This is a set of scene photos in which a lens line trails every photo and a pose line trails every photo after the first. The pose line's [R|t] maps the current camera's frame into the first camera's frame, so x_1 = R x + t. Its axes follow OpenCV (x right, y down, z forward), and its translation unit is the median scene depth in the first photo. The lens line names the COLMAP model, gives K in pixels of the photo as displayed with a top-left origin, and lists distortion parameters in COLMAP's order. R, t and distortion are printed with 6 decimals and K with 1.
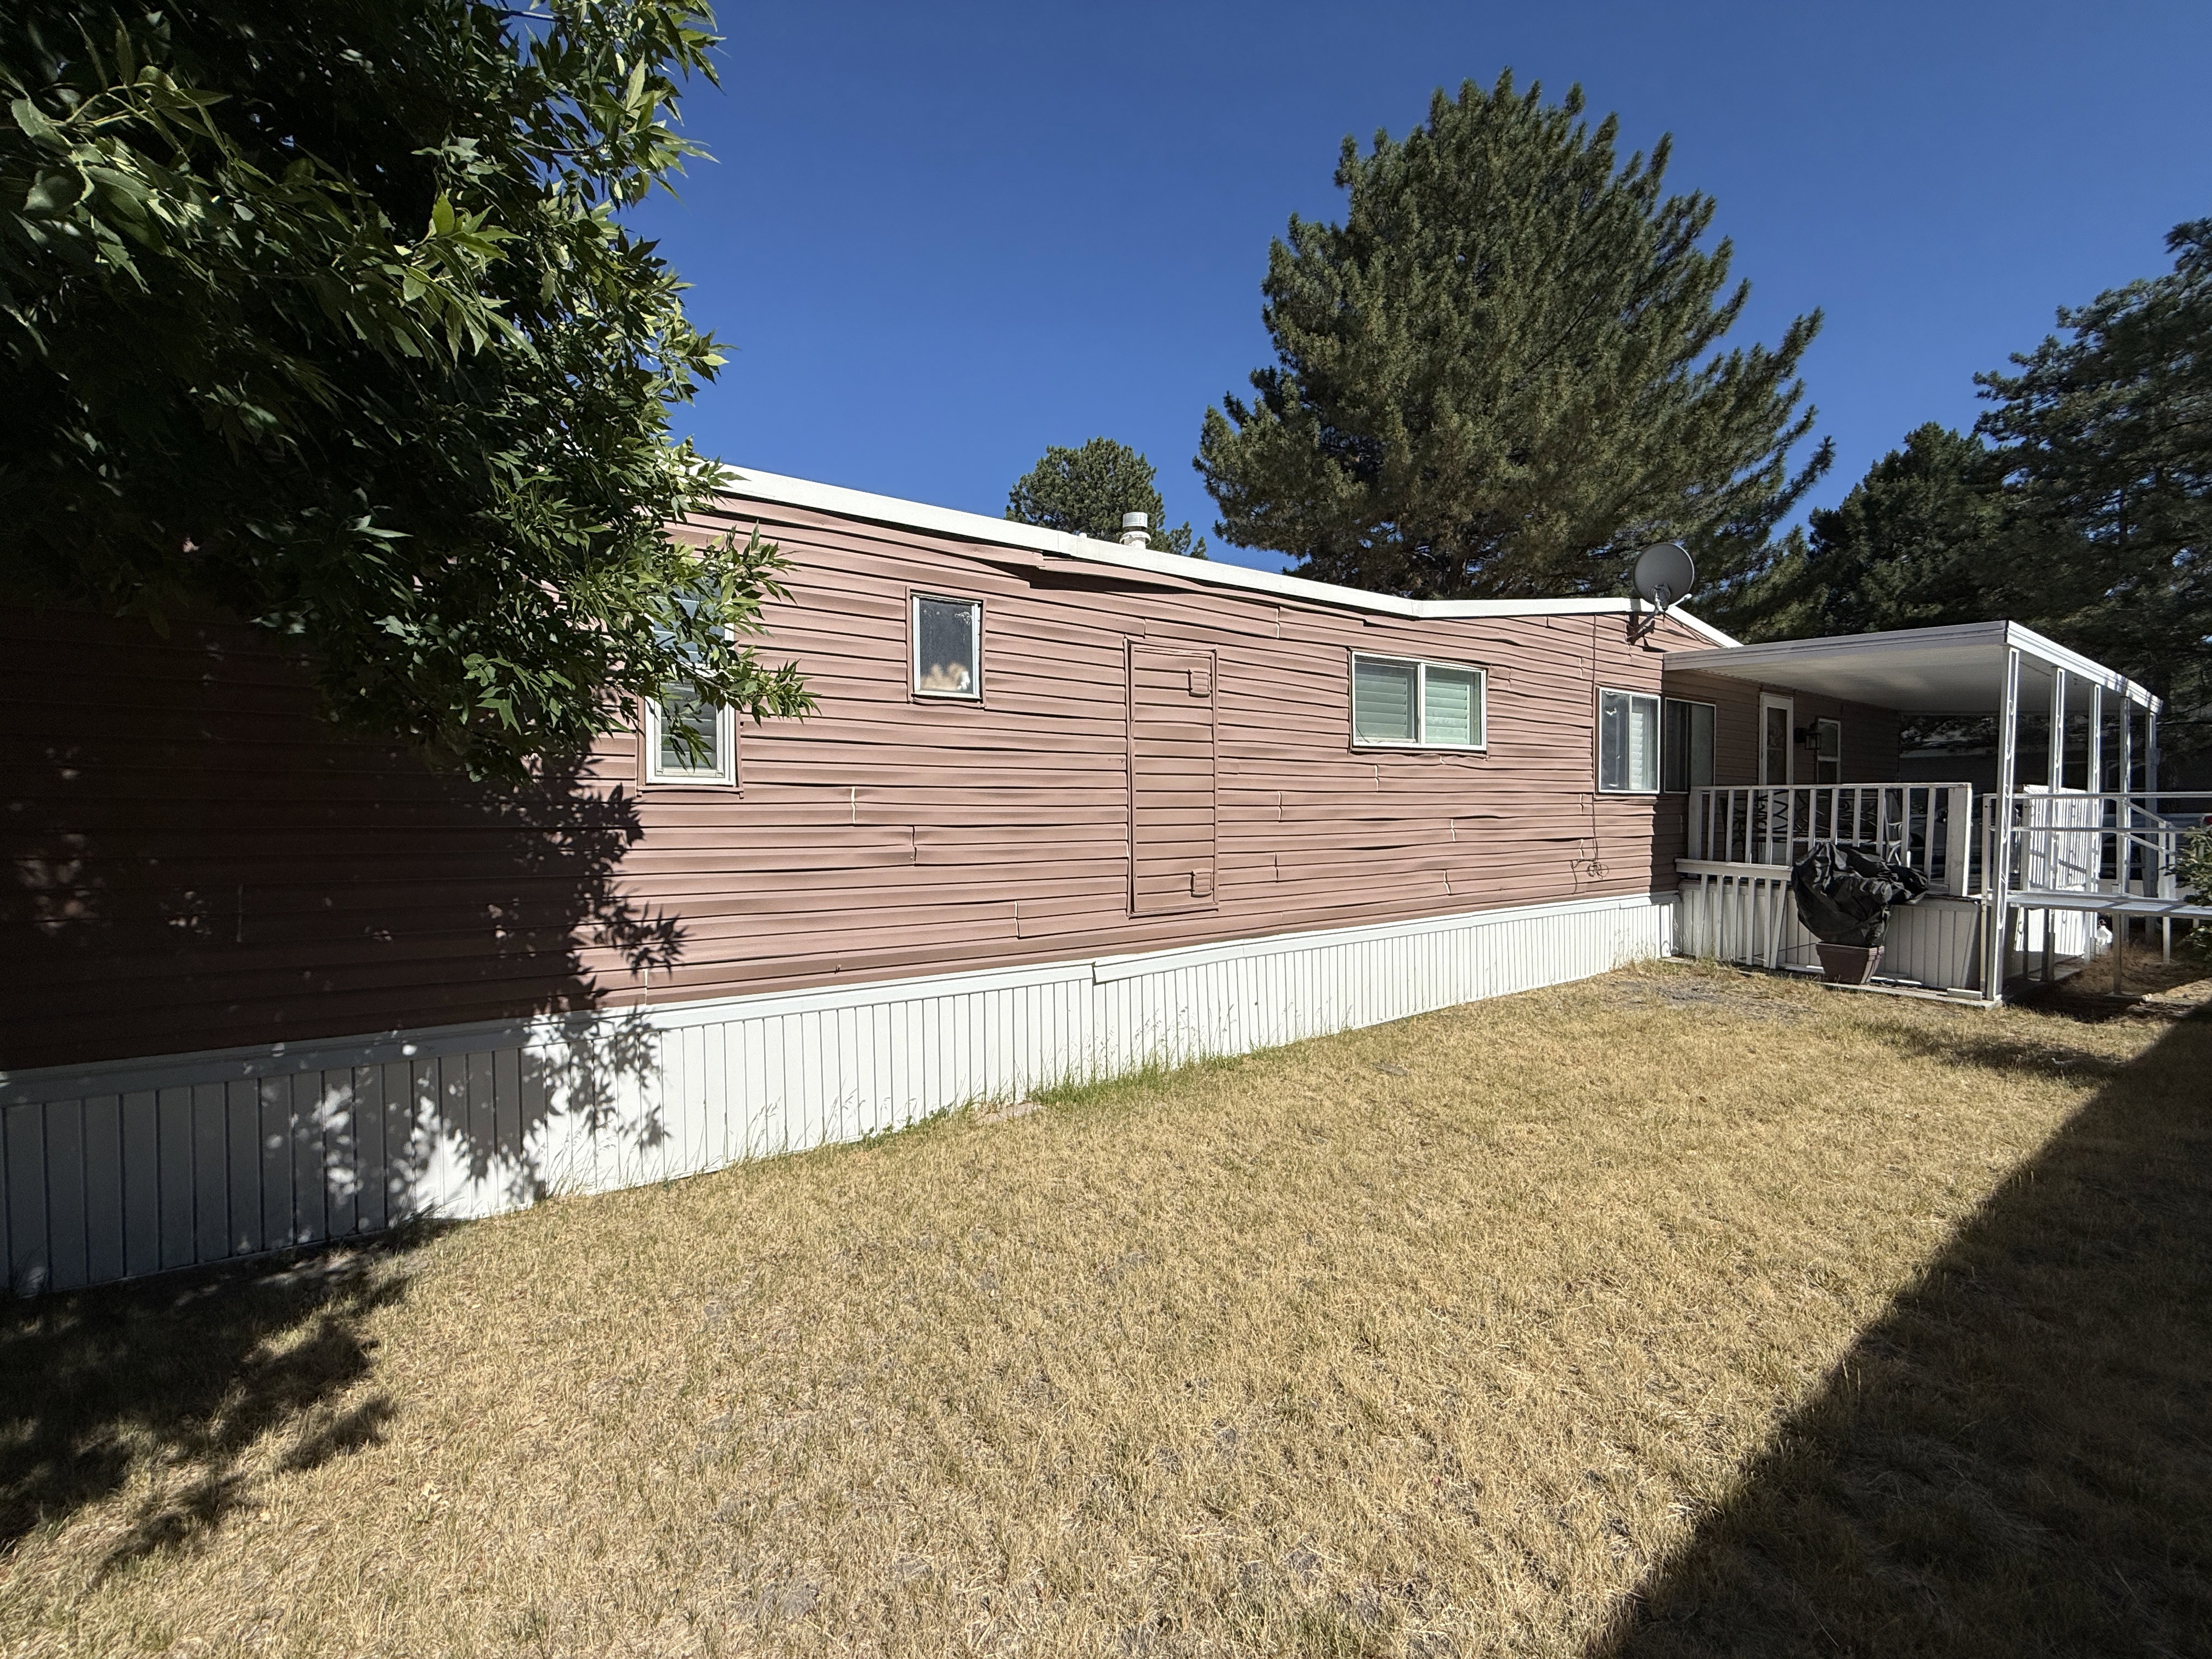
lens RADIAL K [[882.5, 0, 1103.1], [0, 882.5, 826.3], [0, 0, 1]] dist [-0.012667, -0.000676]
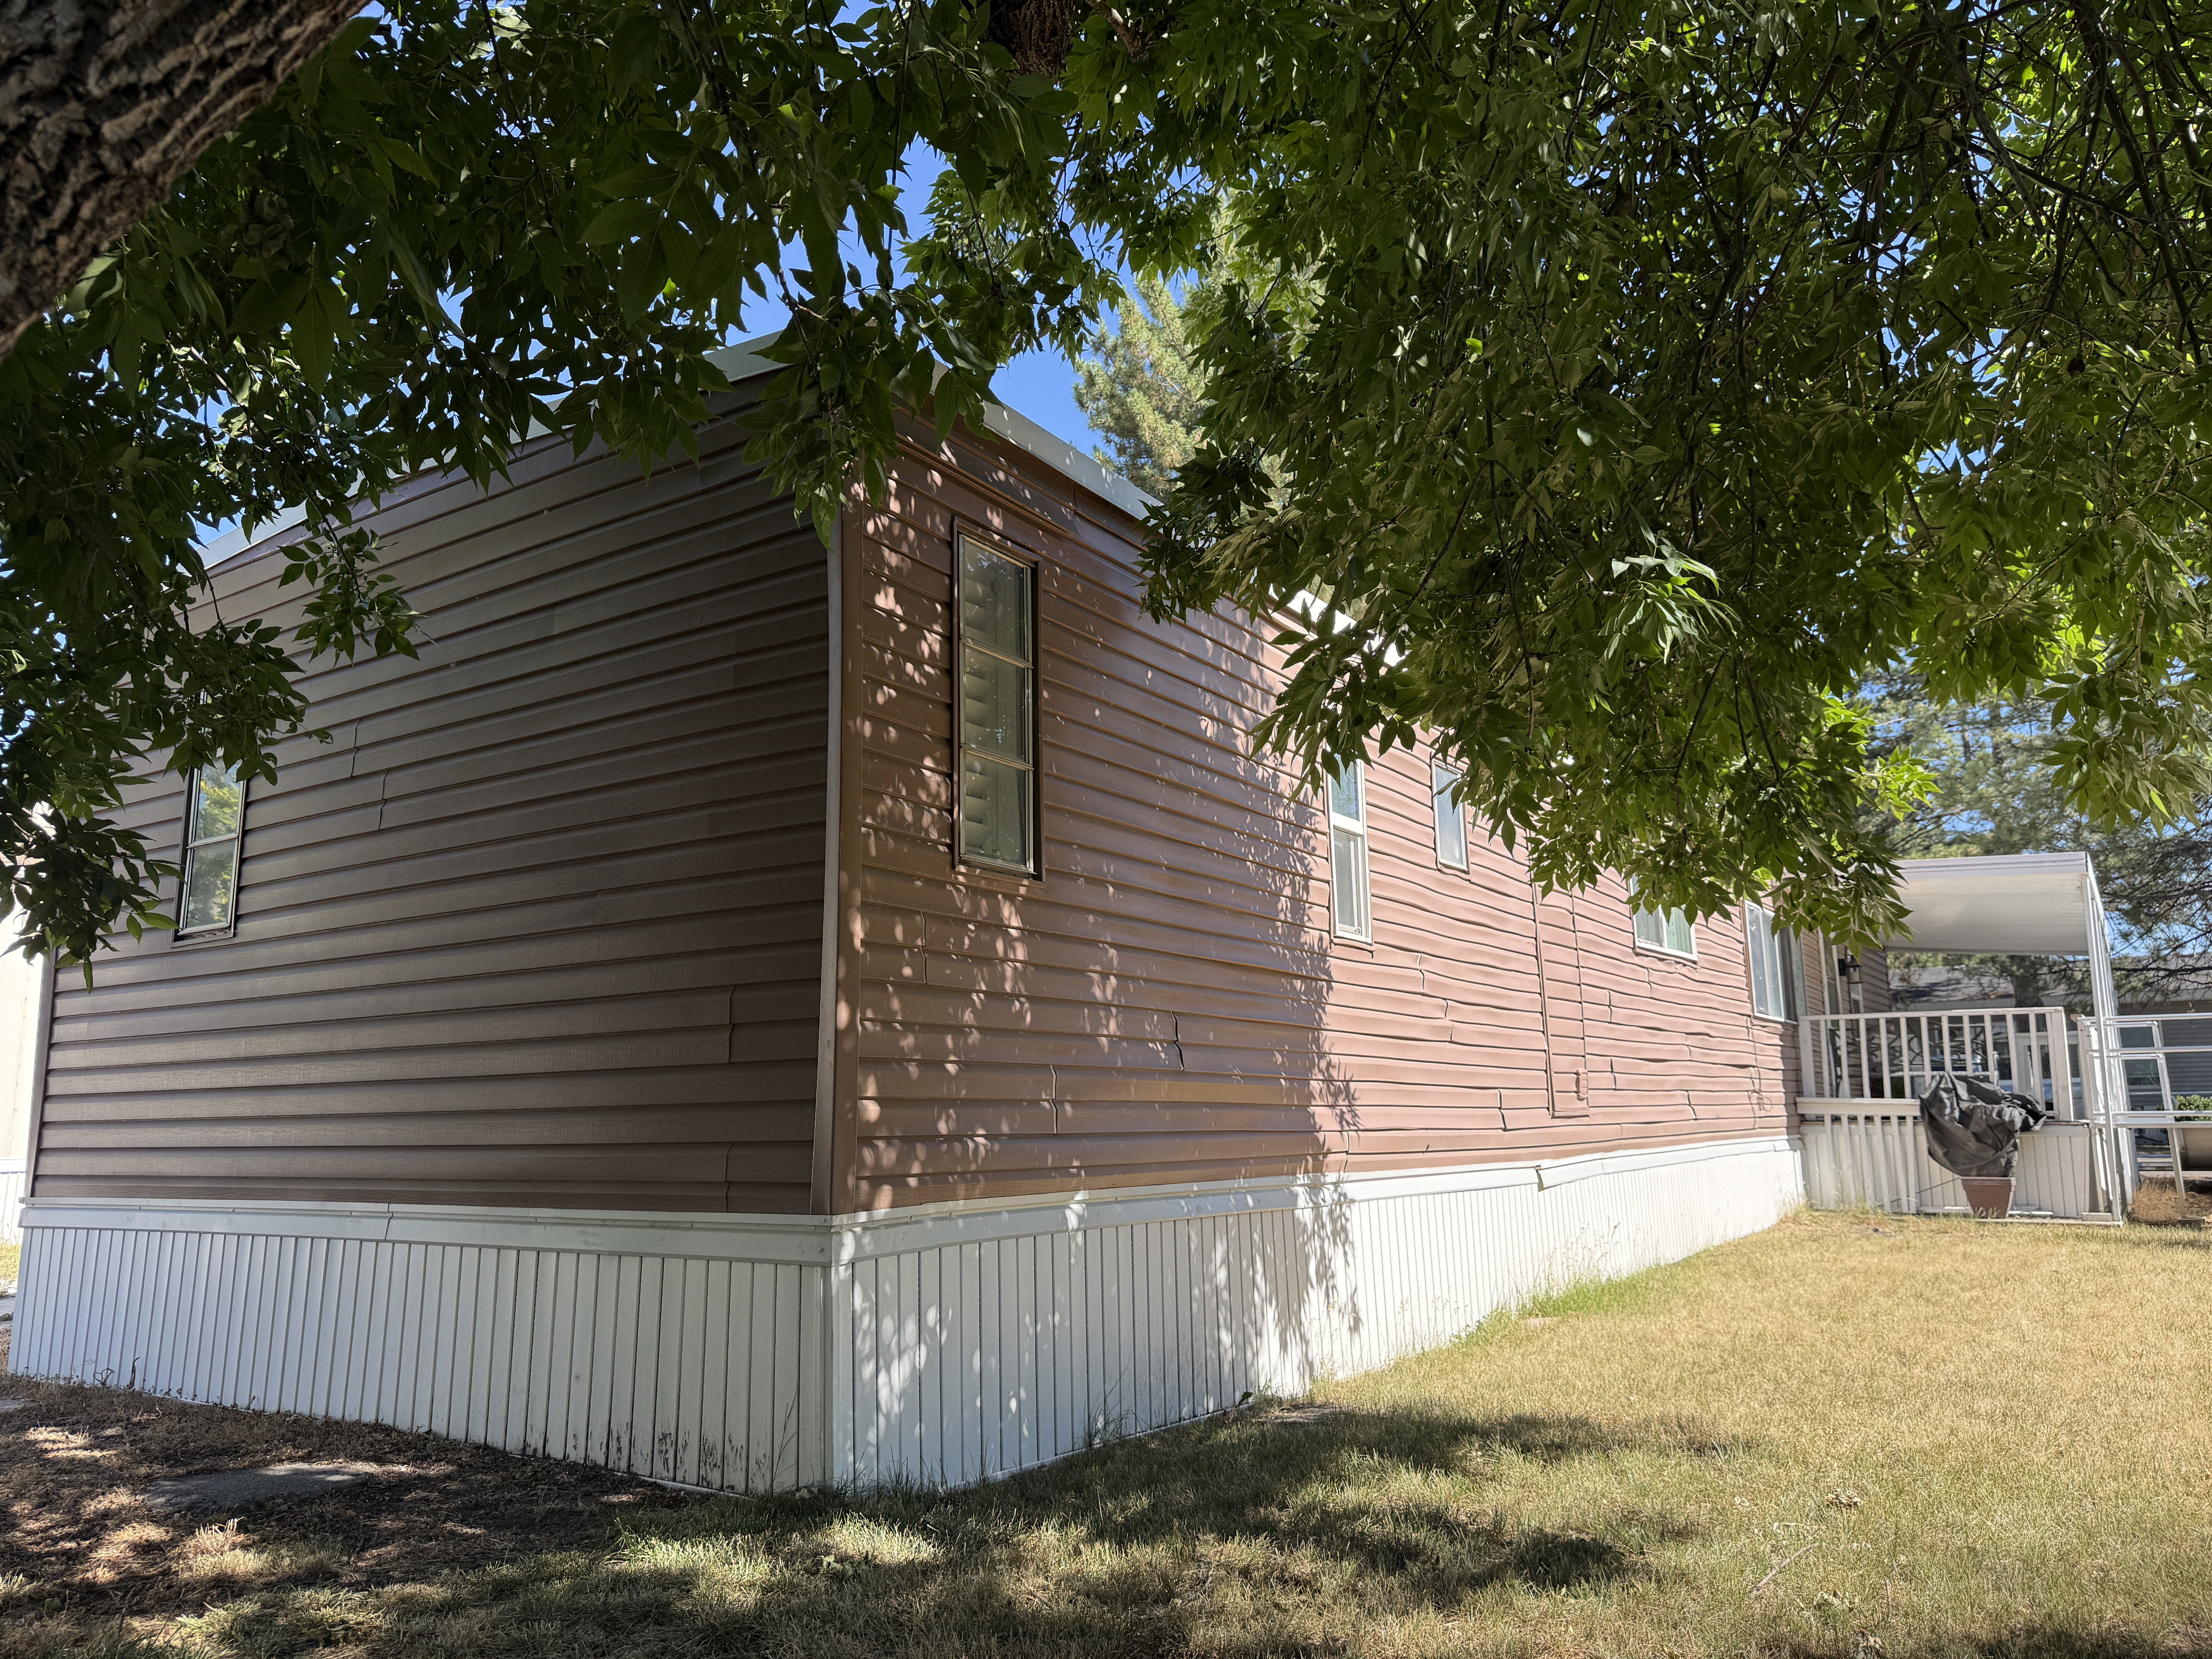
lens RADIAL K [[1560.7, 0, 1107.2], [0, 1560.7, 834.7], [0, 0, 1]] dist [0.001538, -0.002912]
pose [[0.918429, 0.063700, 0.390424, -1.392437], [0.015583, 0.980358, -0.196610, 0.172461], [-0.395280, 0.186656, 0.899396, -0.430760]]
